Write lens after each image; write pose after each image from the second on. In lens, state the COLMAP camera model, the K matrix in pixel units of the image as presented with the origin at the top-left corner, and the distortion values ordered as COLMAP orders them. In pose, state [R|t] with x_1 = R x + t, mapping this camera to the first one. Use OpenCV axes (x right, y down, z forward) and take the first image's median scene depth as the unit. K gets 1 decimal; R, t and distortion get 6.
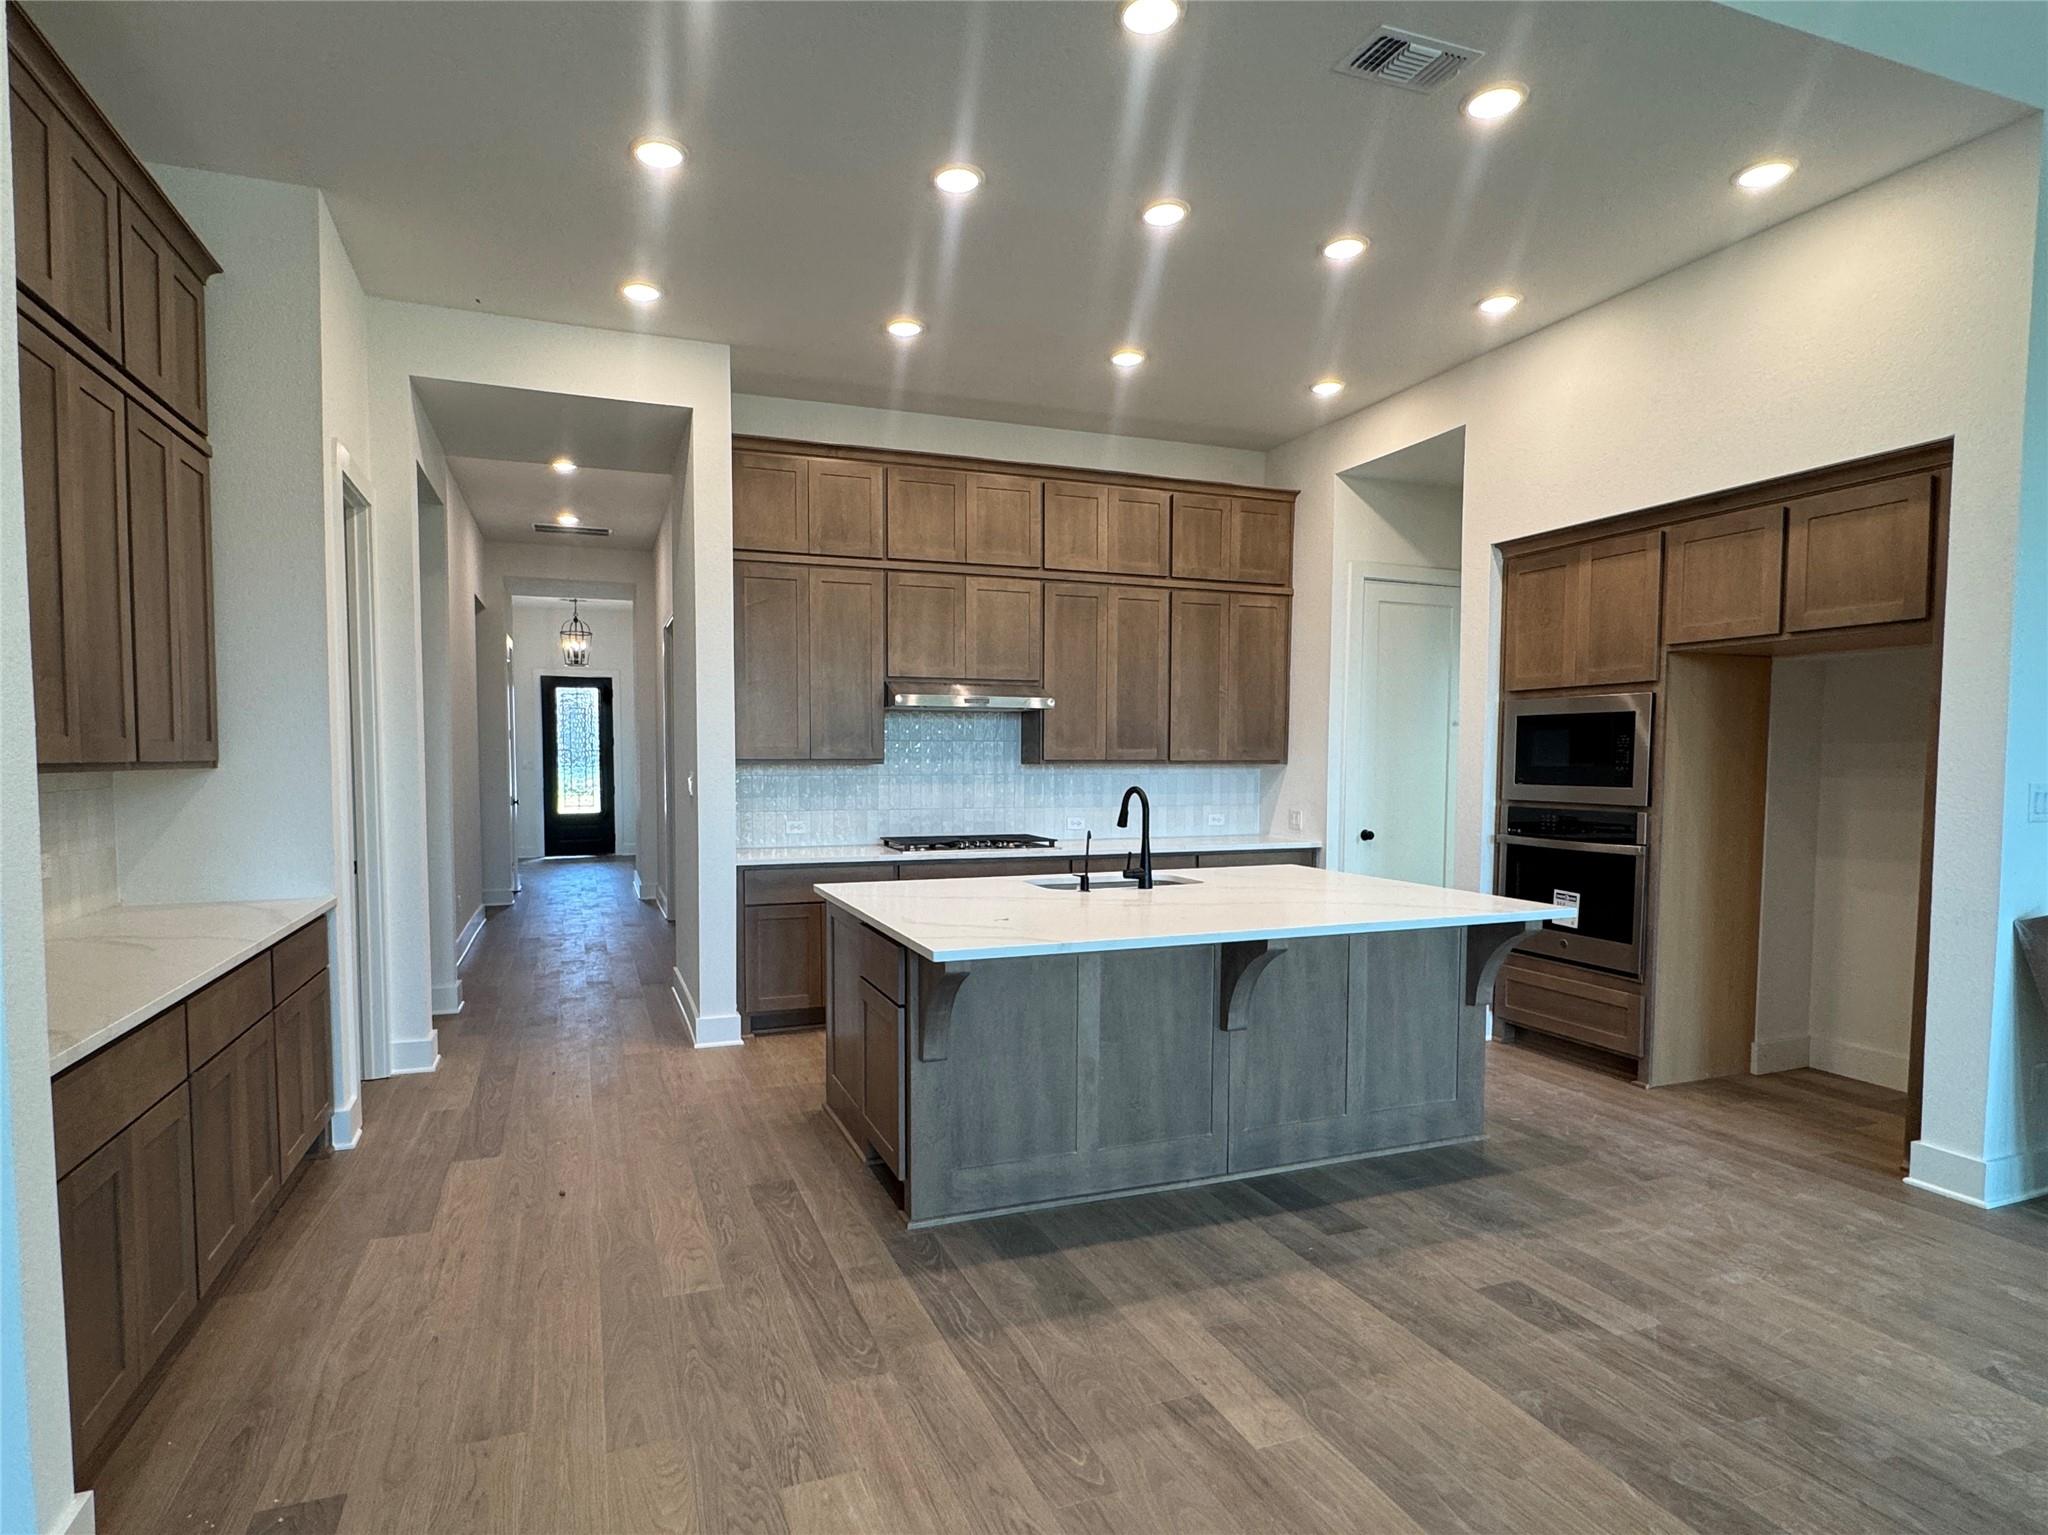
lens RADIAL K [[1004.3, 0, 1022.7], [0, 1004.3, 803.3], [0, 0, 1]] dist [0.000136, 0.000383]
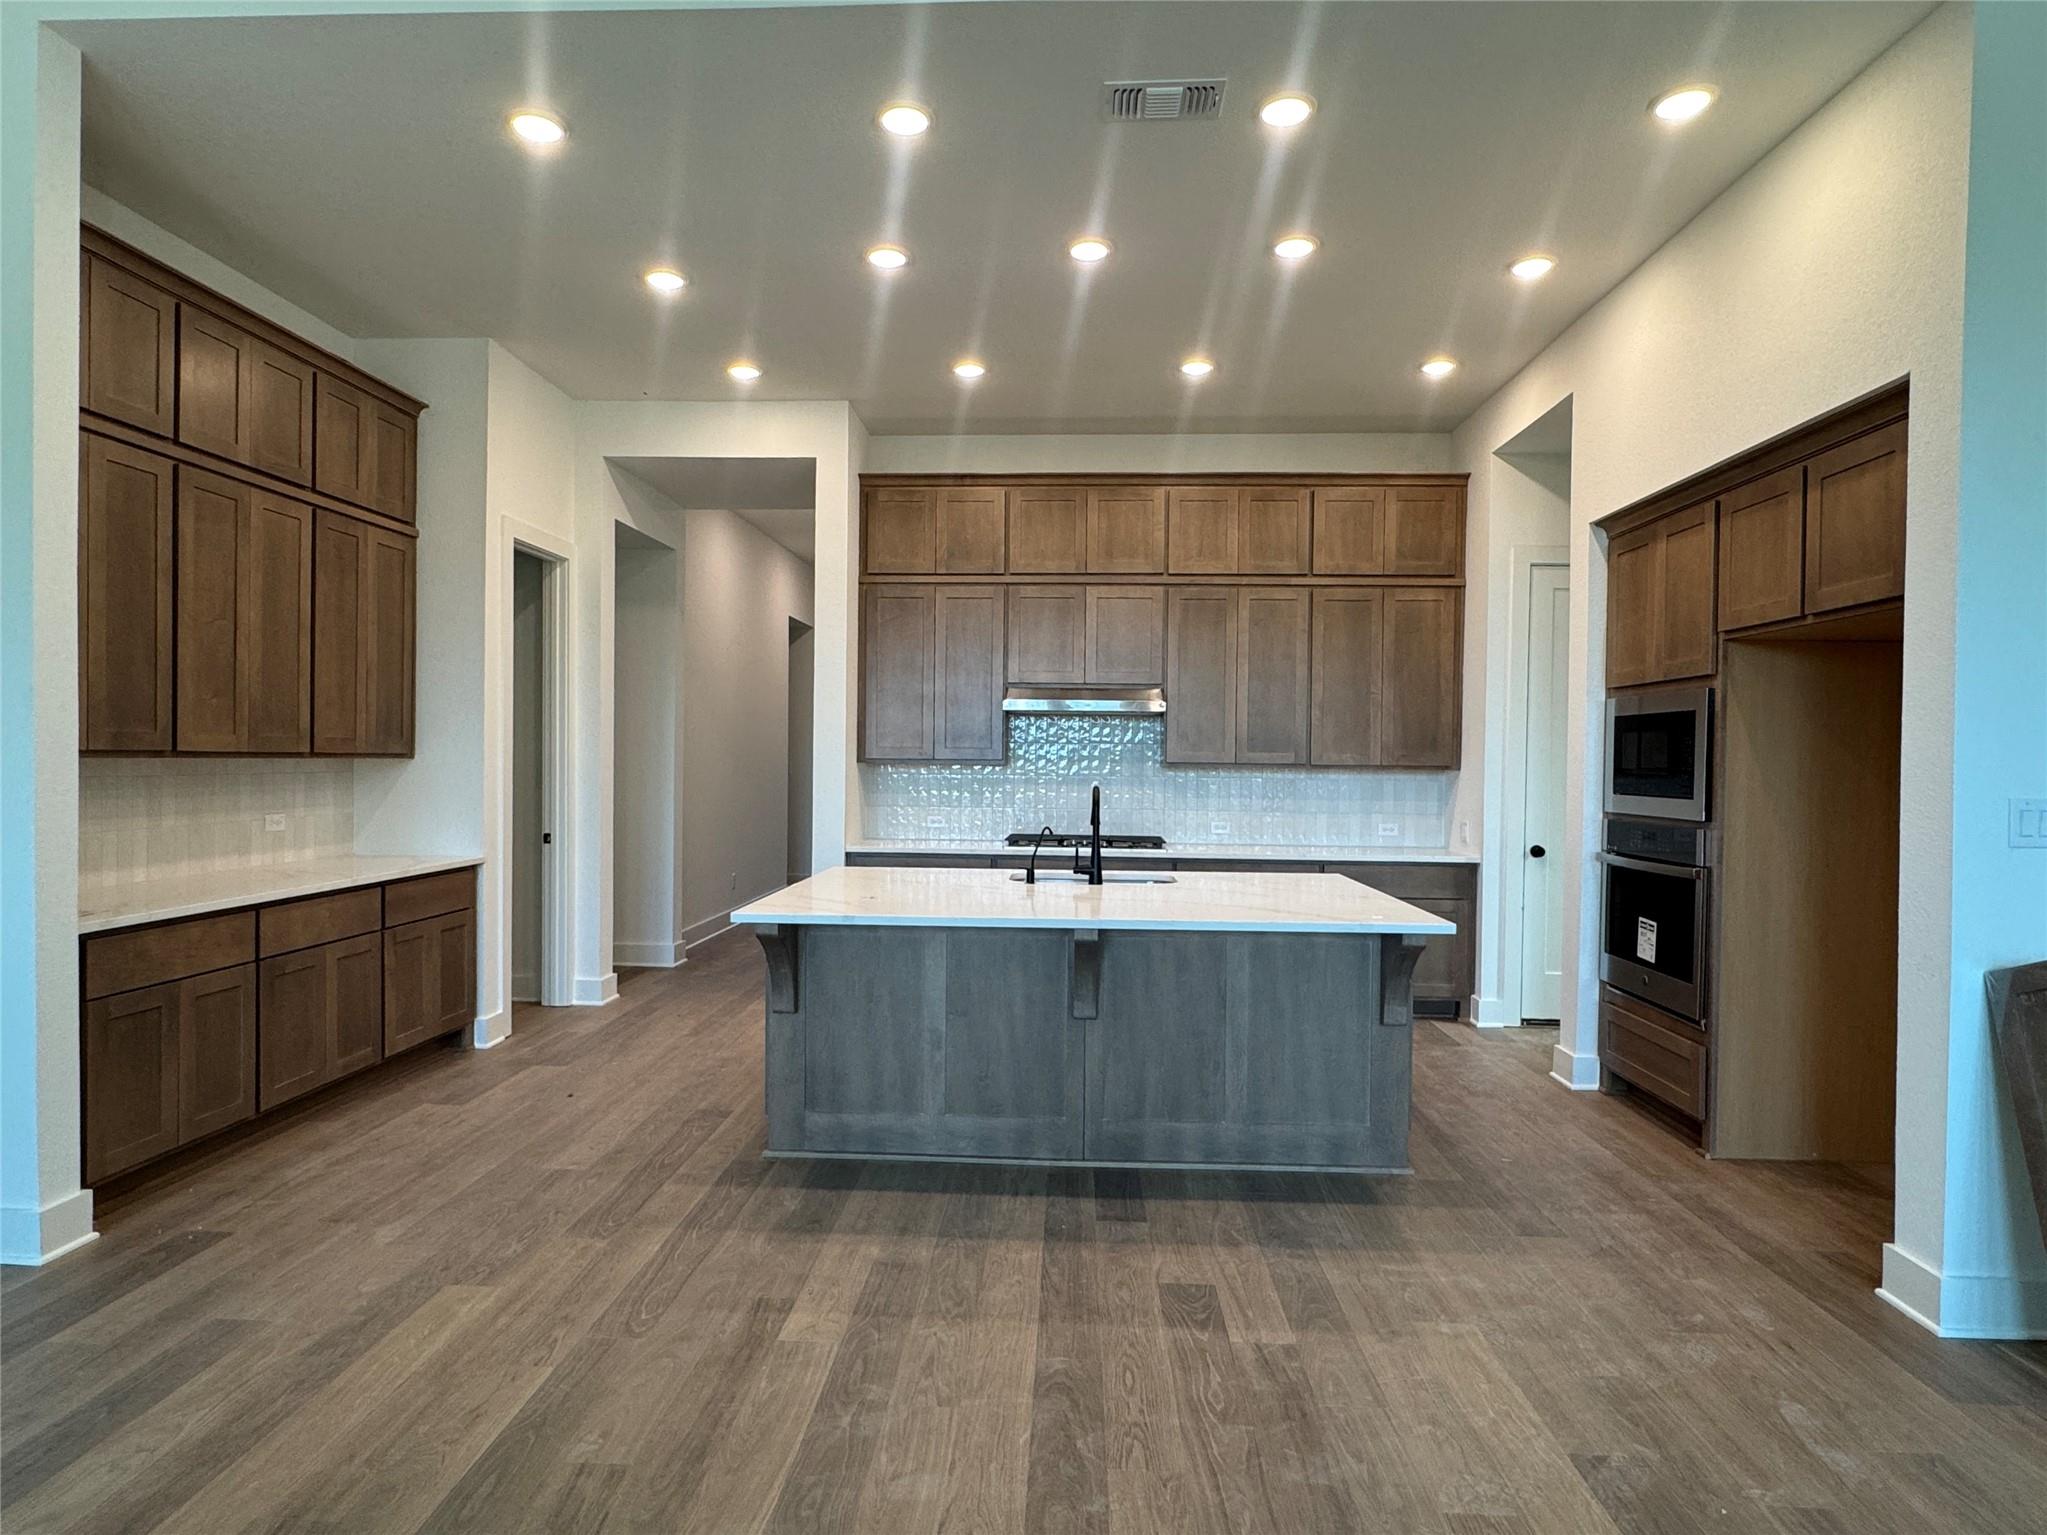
lens RADIAL K [[1031.6, 0, 1023.5], [0, 1031.6, 767.5], [0, 0, 1]] dist [-0.000643, 0.000589]
pose [[0.933364, 0.012487, -0.358713, 0.444068], [-0.027350, 0.998963, -0.036390, 0.005470], [0.357887, 0.043776, 0.932738, -0.024060]]
